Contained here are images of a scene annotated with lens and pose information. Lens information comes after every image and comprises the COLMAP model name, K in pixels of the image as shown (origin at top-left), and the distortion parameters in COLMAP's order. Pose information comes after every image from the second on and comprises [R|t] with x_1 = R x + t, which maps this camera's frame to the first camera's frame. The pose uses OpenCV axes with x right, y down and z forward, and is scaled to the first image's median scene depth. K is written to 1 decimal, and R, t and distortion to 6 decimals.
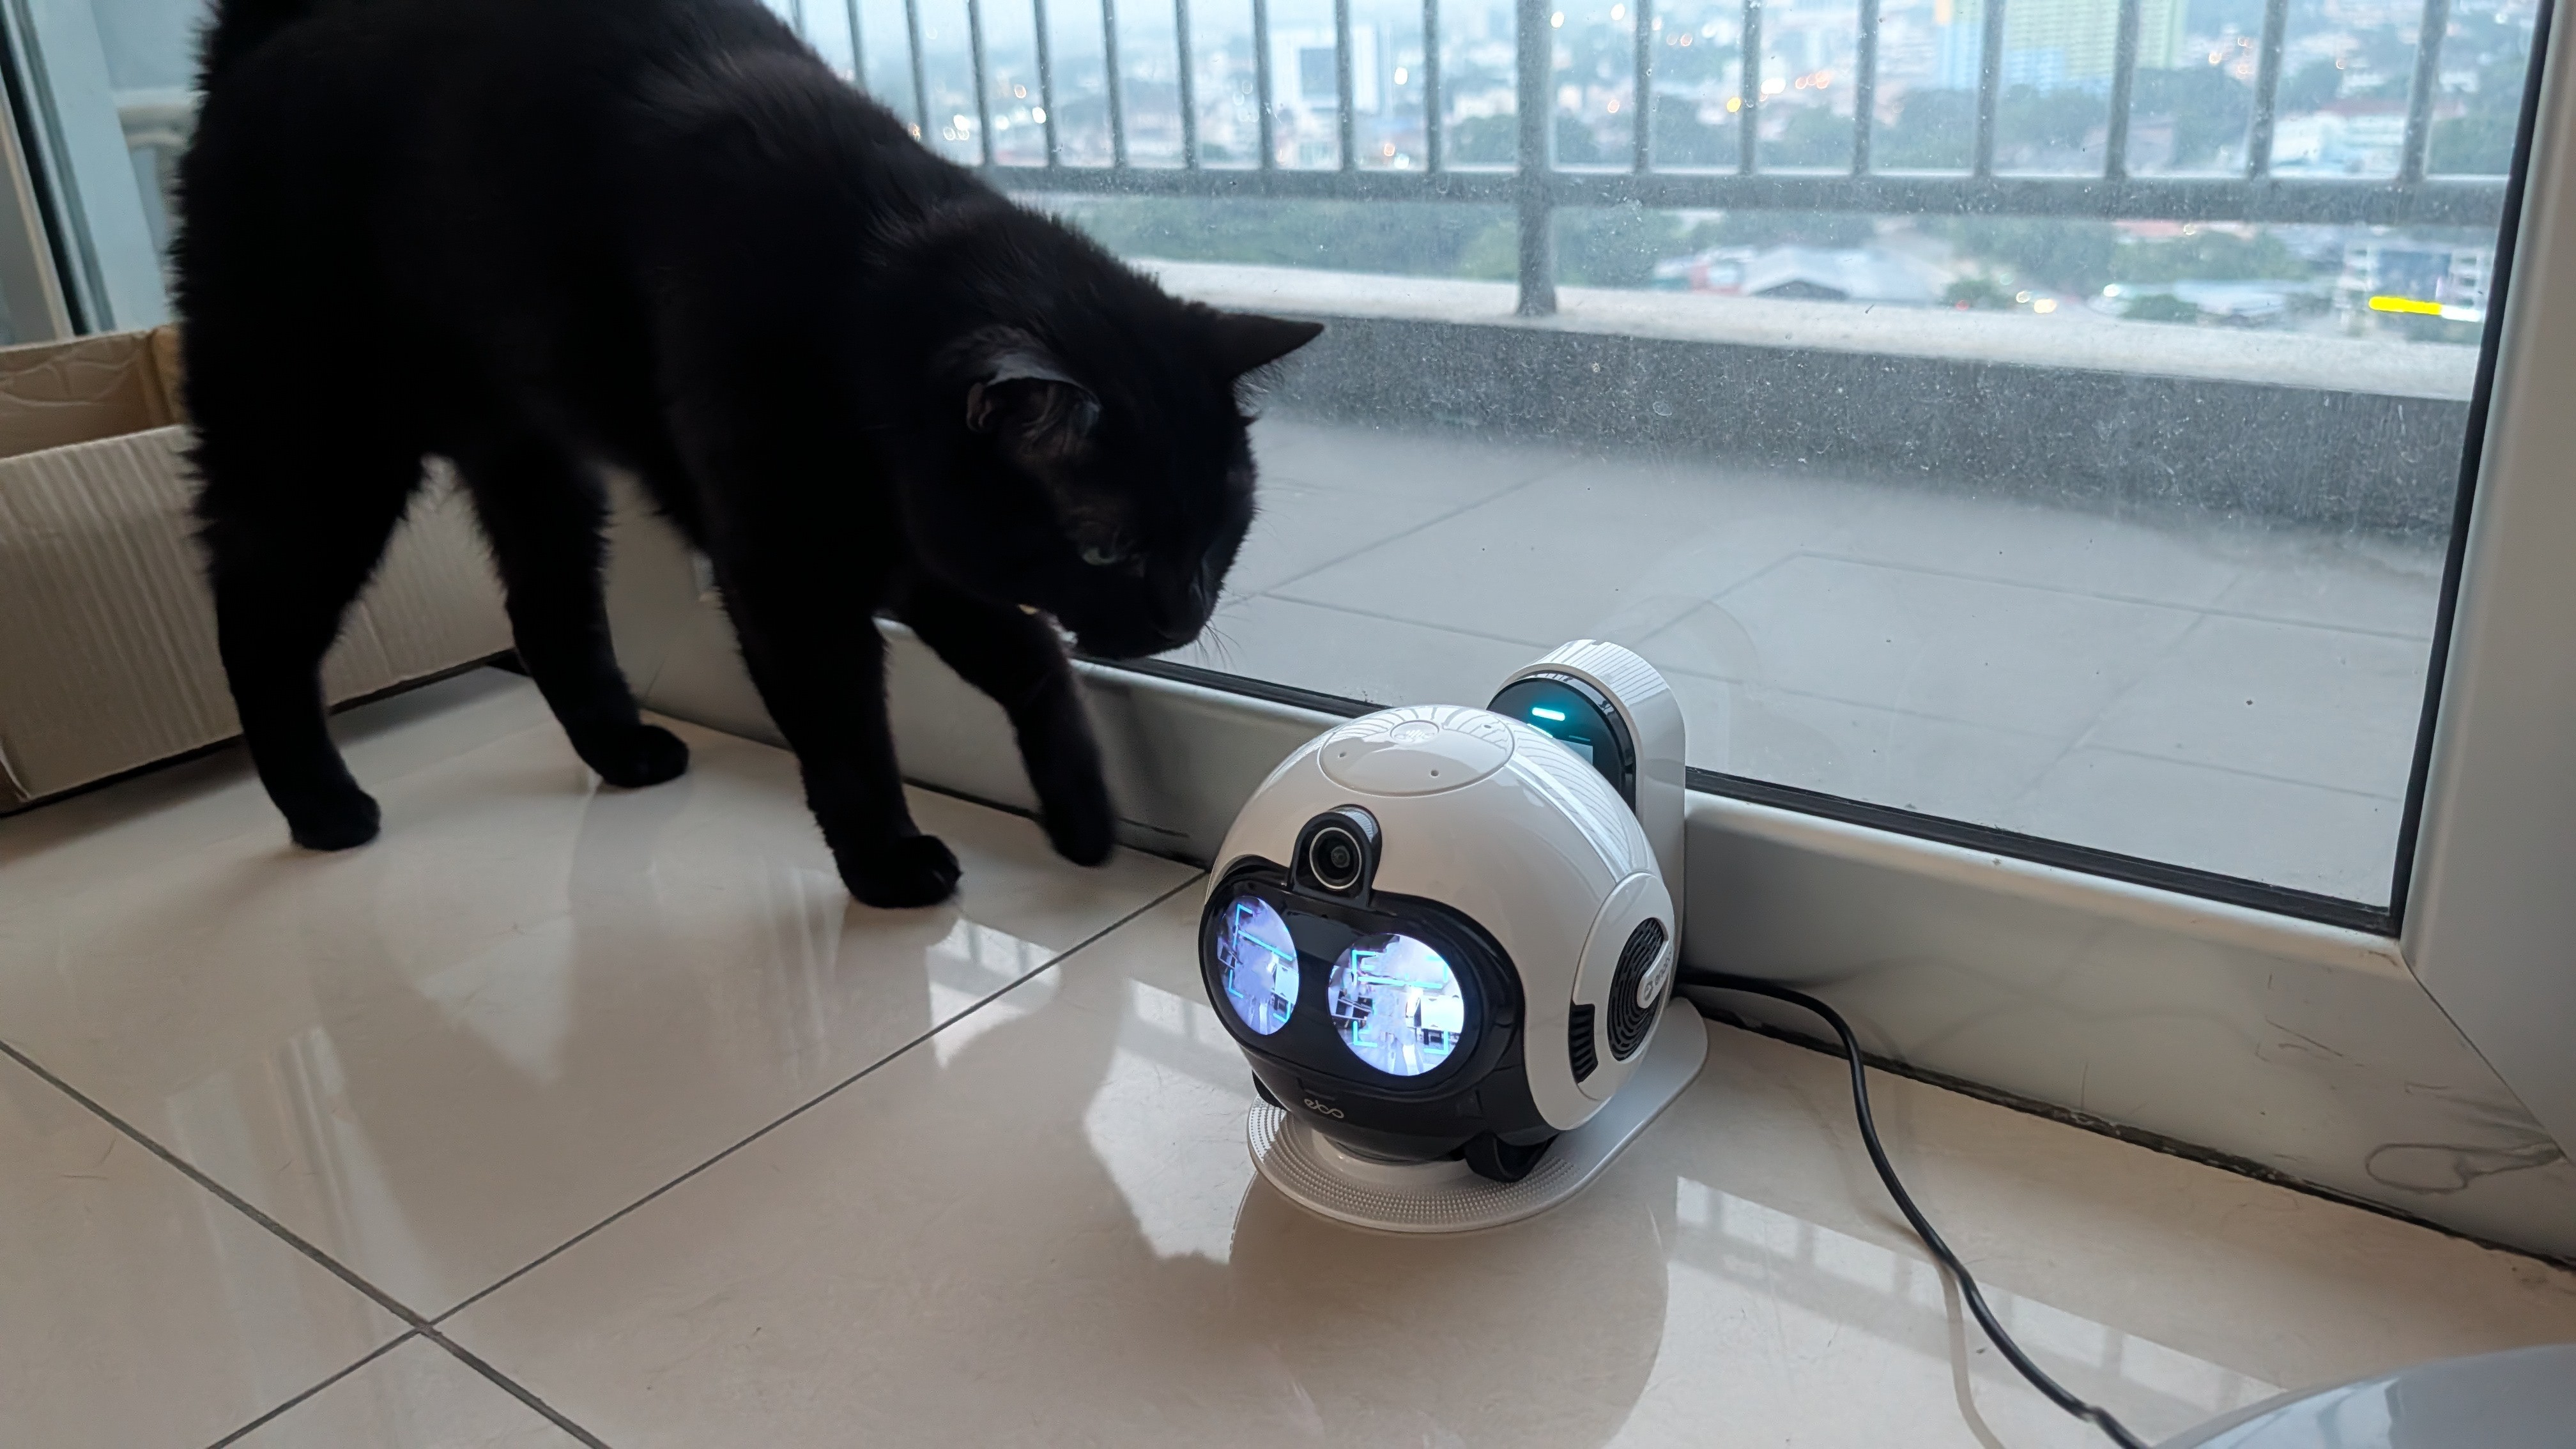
lens RADIAL K [[1918.7, 0, 1329.2], [0, 1918.7, 696.7], [0, 0, 1]] dist [-0.000530, -0.002972]
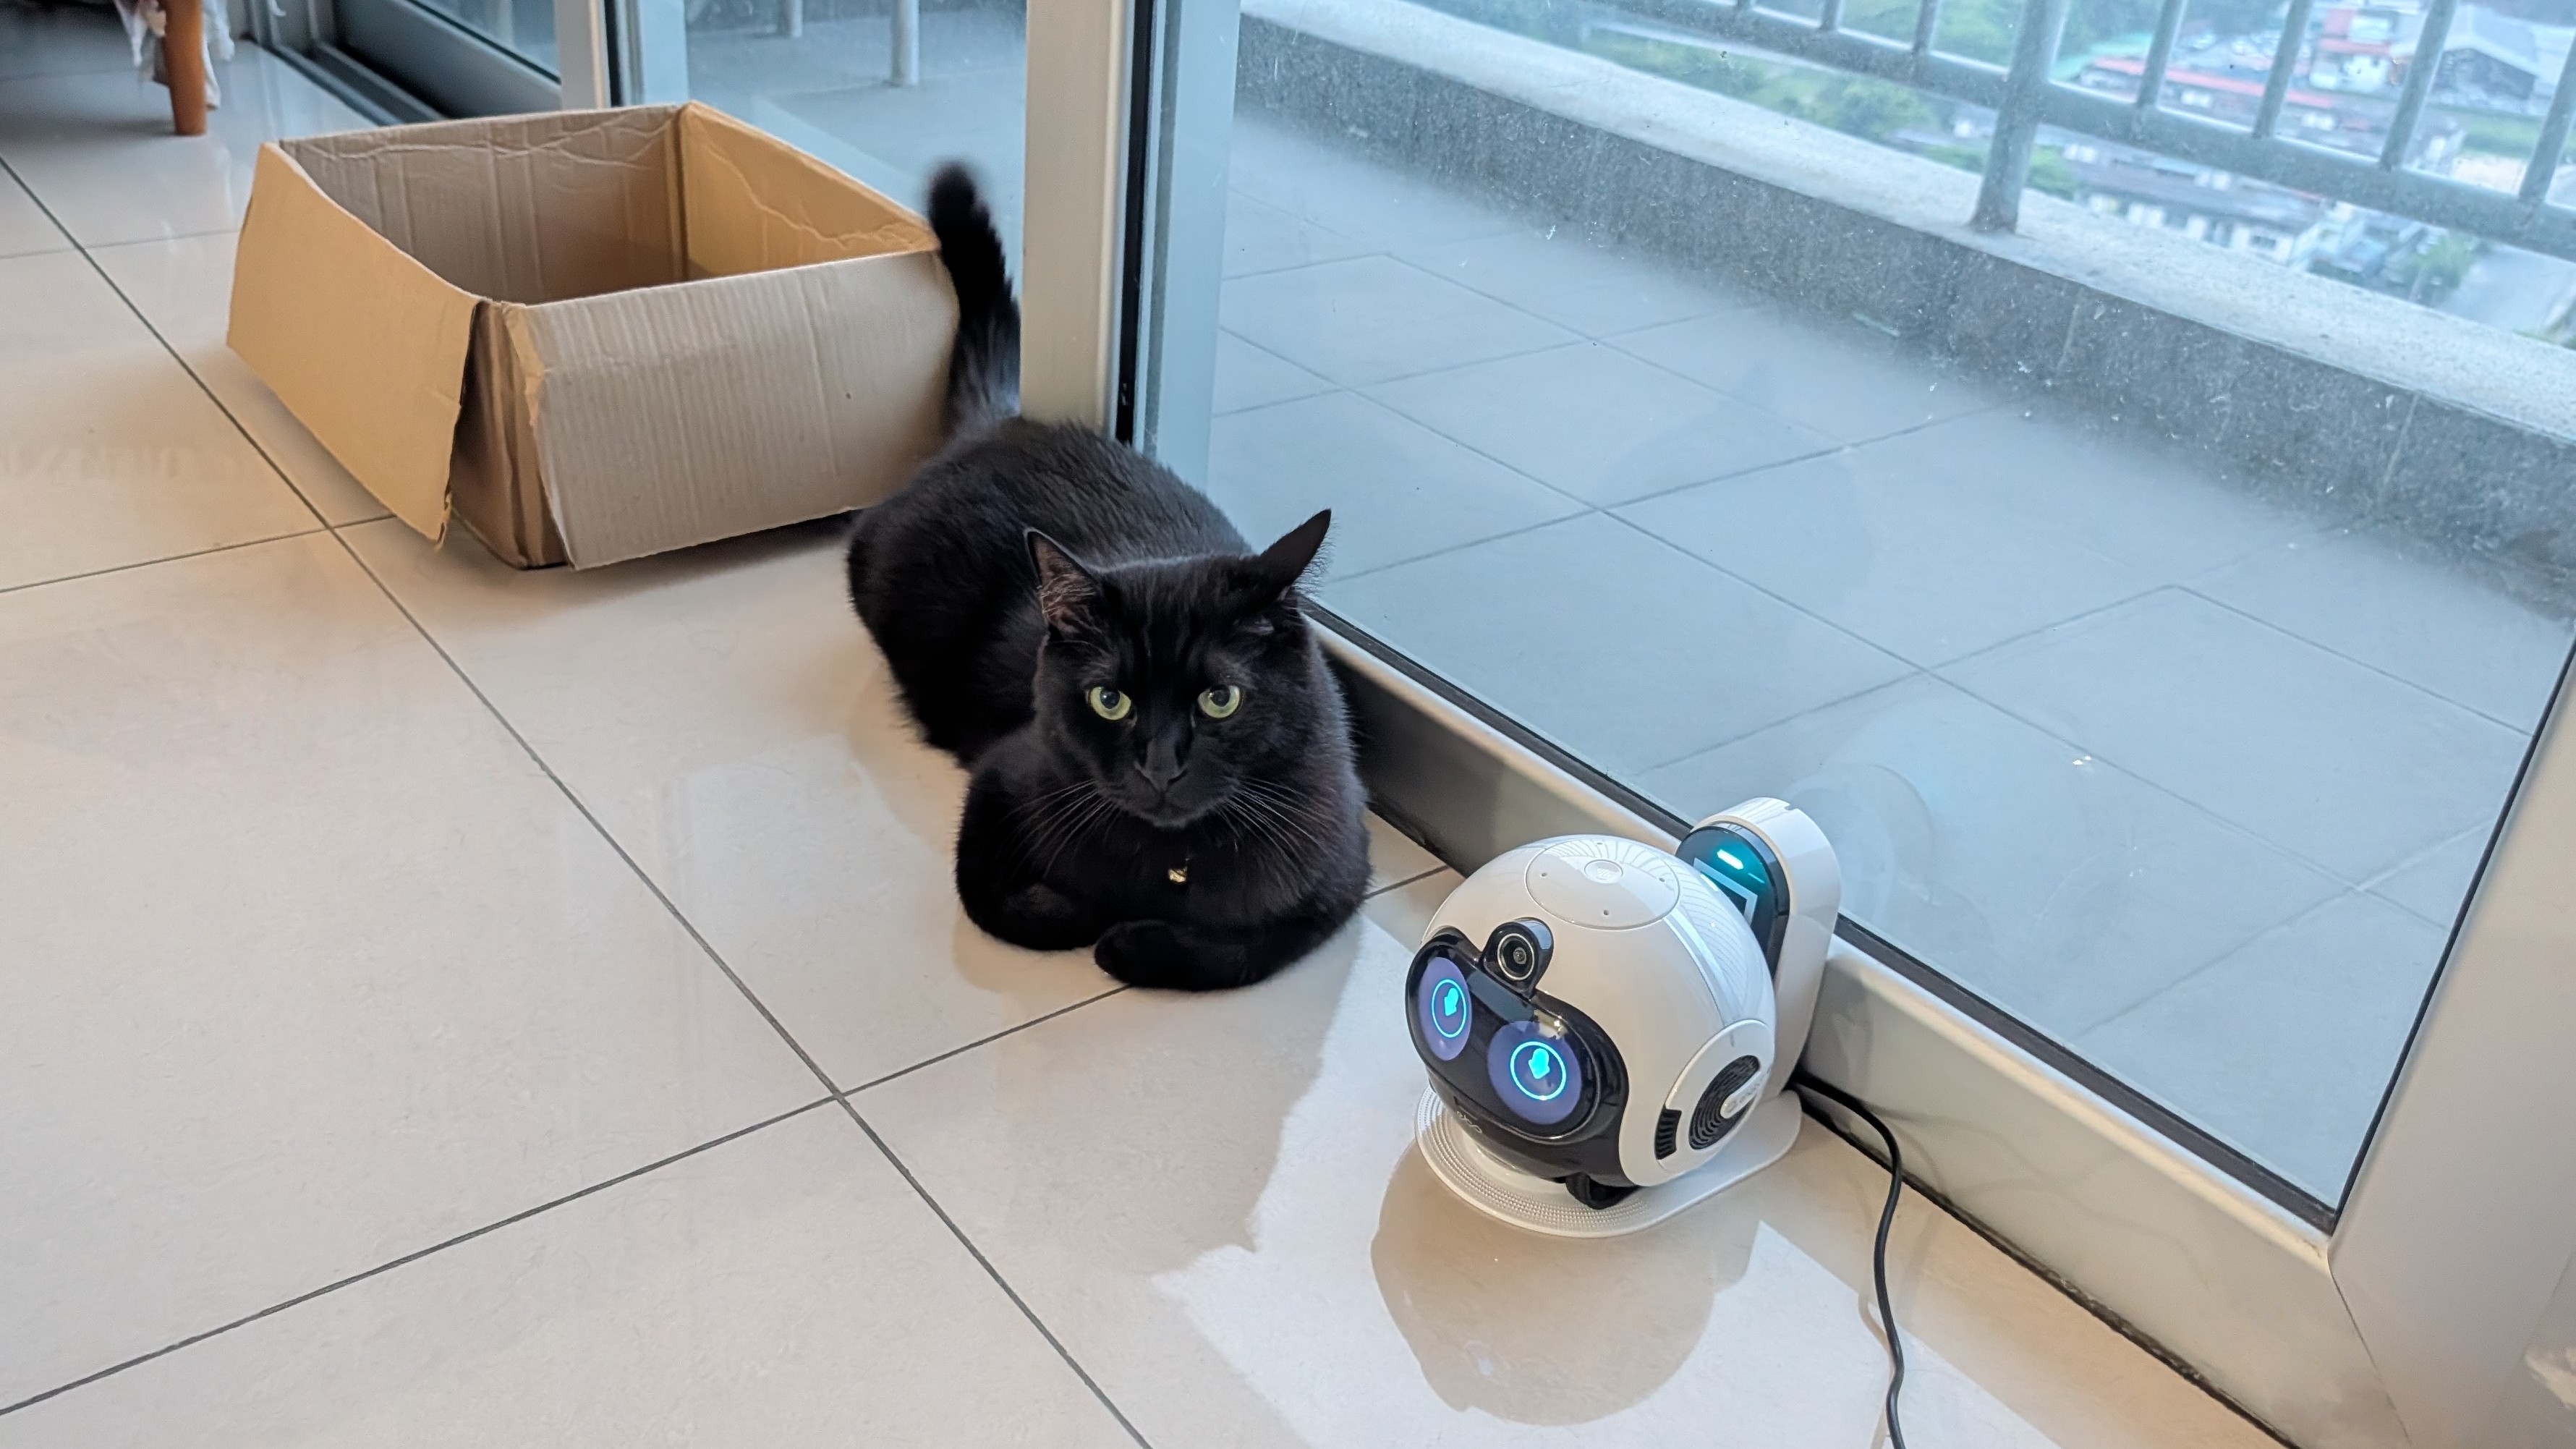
lens RADIAL K [[2142.7, 0, 1152.7], [0, 2142.7, 720.1], [0, 0, 1]] dist [0.006646, -0.073879]
pose [[0.945541, 0.235036, -0.225190, 0.056899], [-0.200363, 0.965486, 0.166404, -0.252893], [0.256529, -0.112222, 0.959999, -0.453743]]
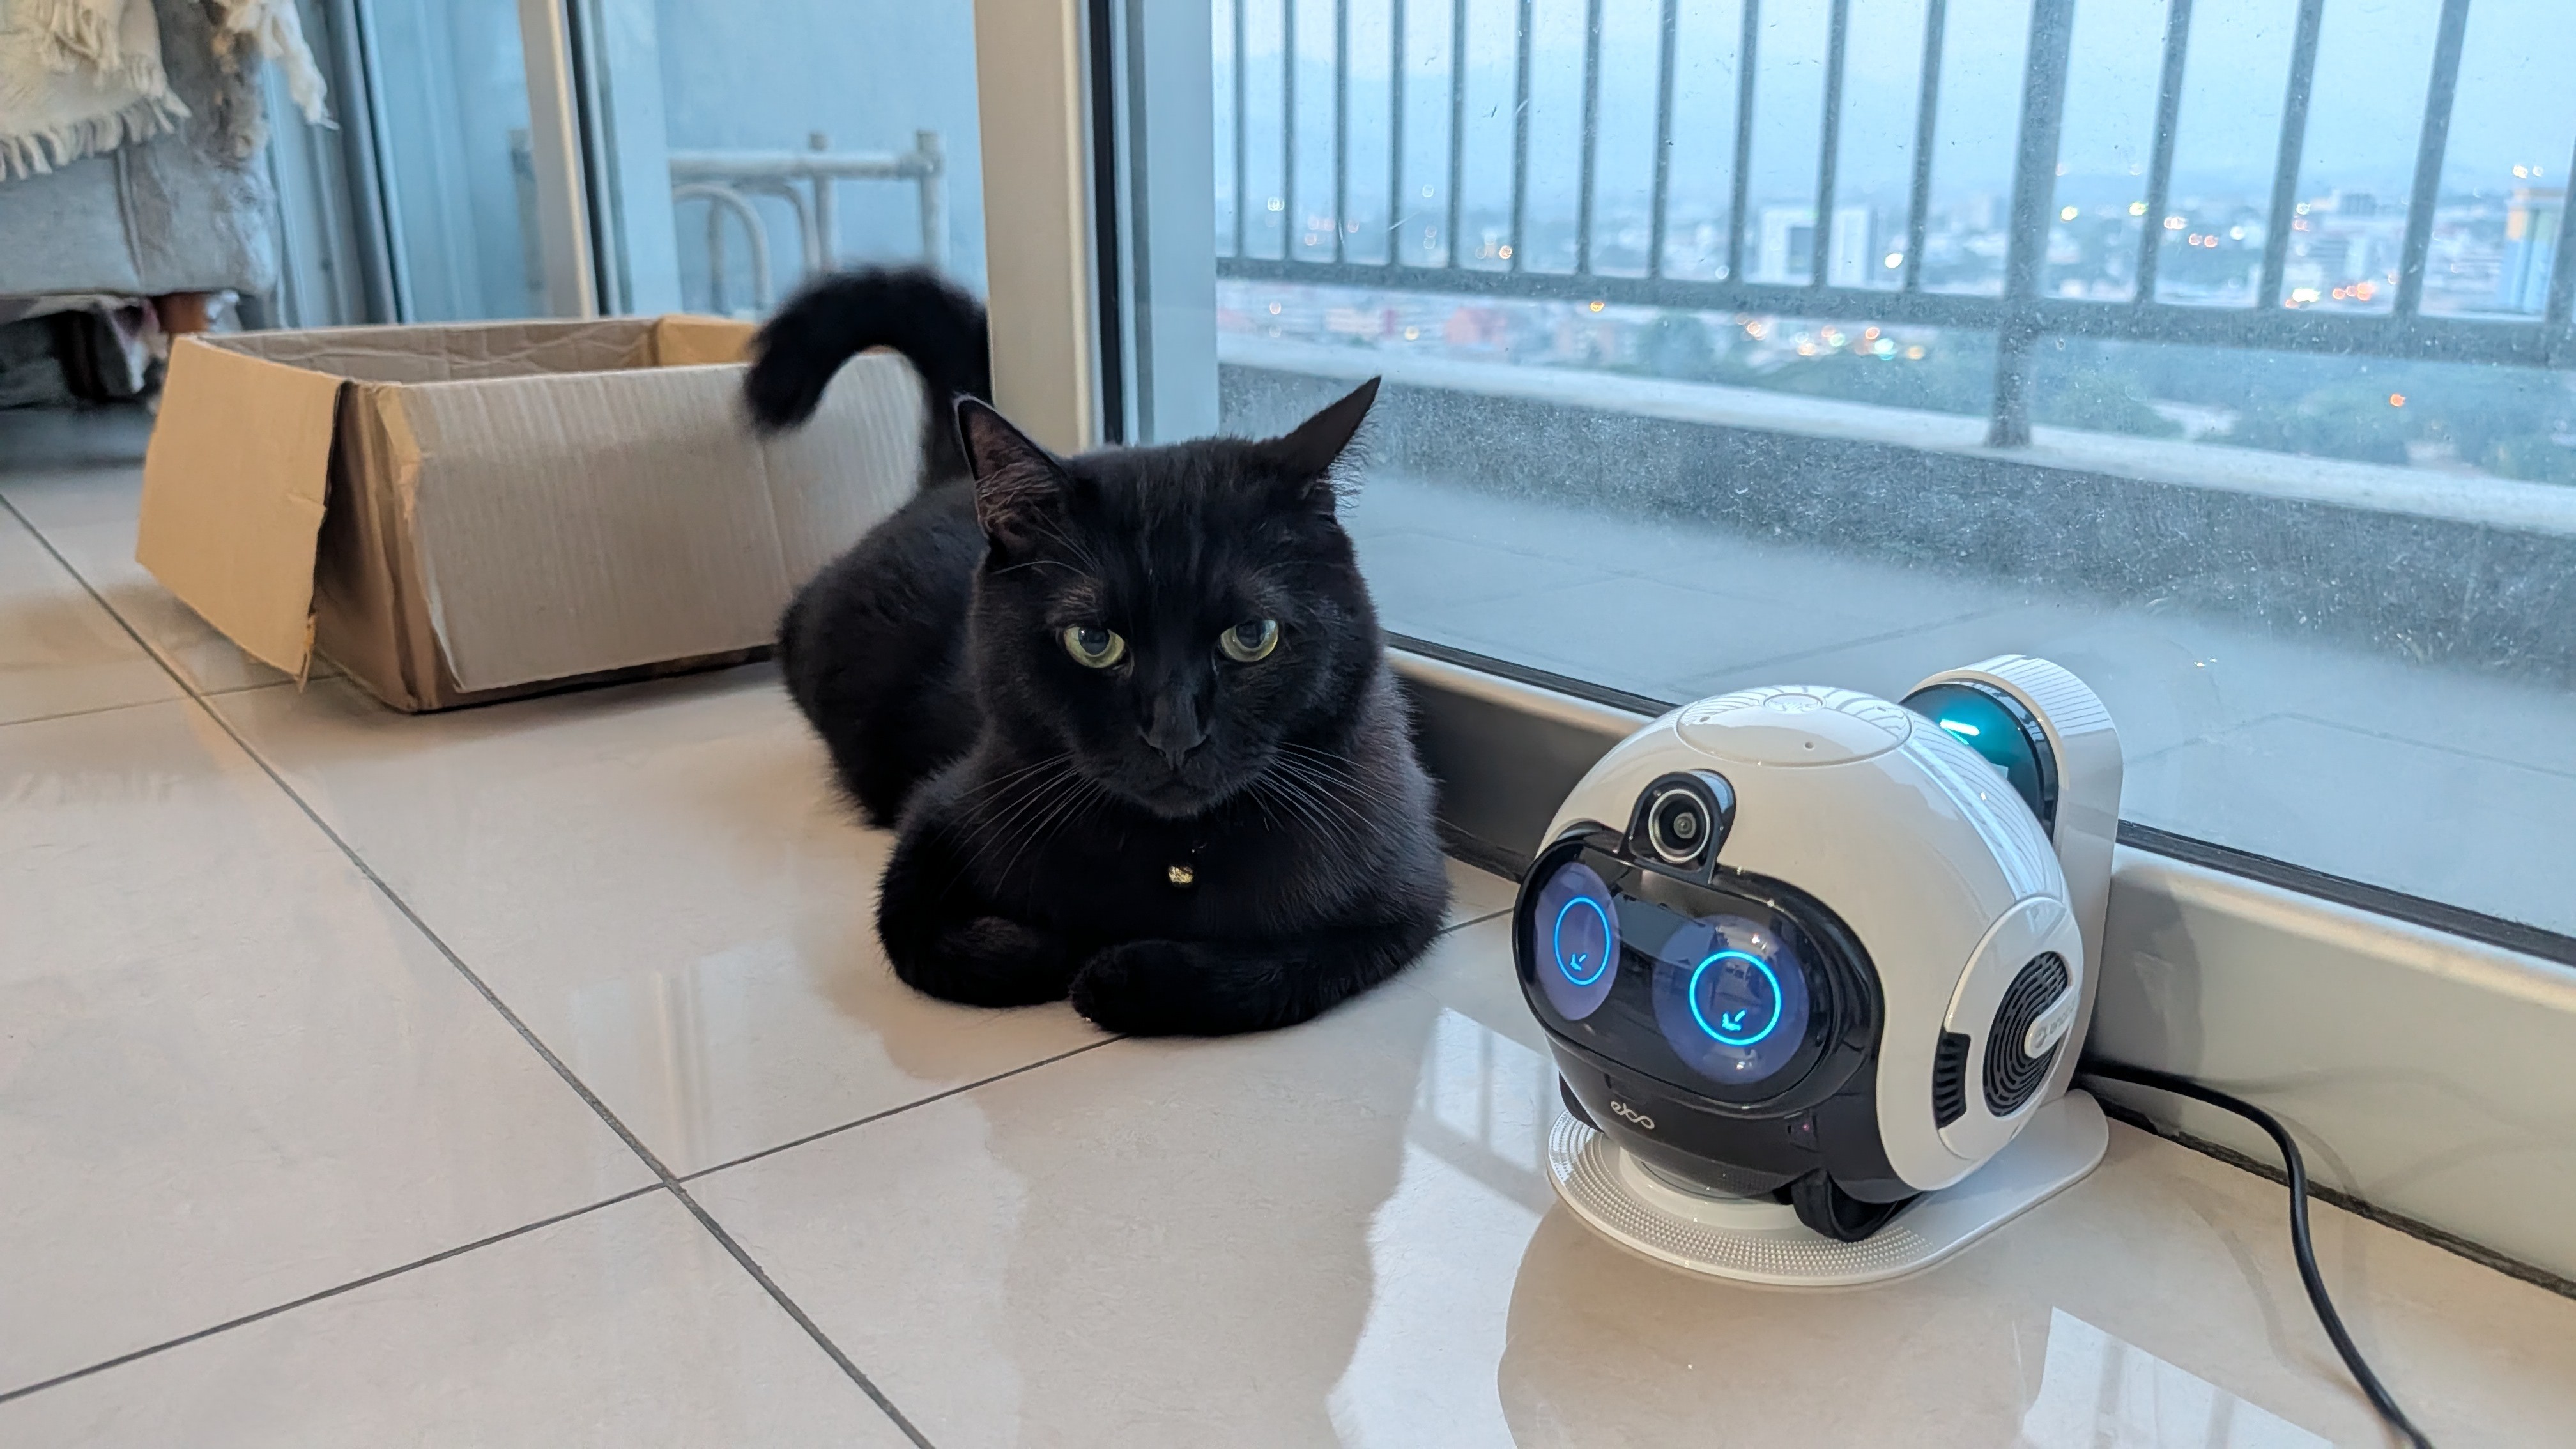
lens RADIAL K [[1935.6, 0, 1288.0], [0, 1935.6, 724.5], [0, 0, 1]] dist [-0.022604, 0.003186]
pose [[0.964936, 0.115872, -0.235527, 0.030331], [-0.130286, 0.990384, -0.046534, 0.094790], [0.227870, 0.075588, 0.970753, 0.095385]]
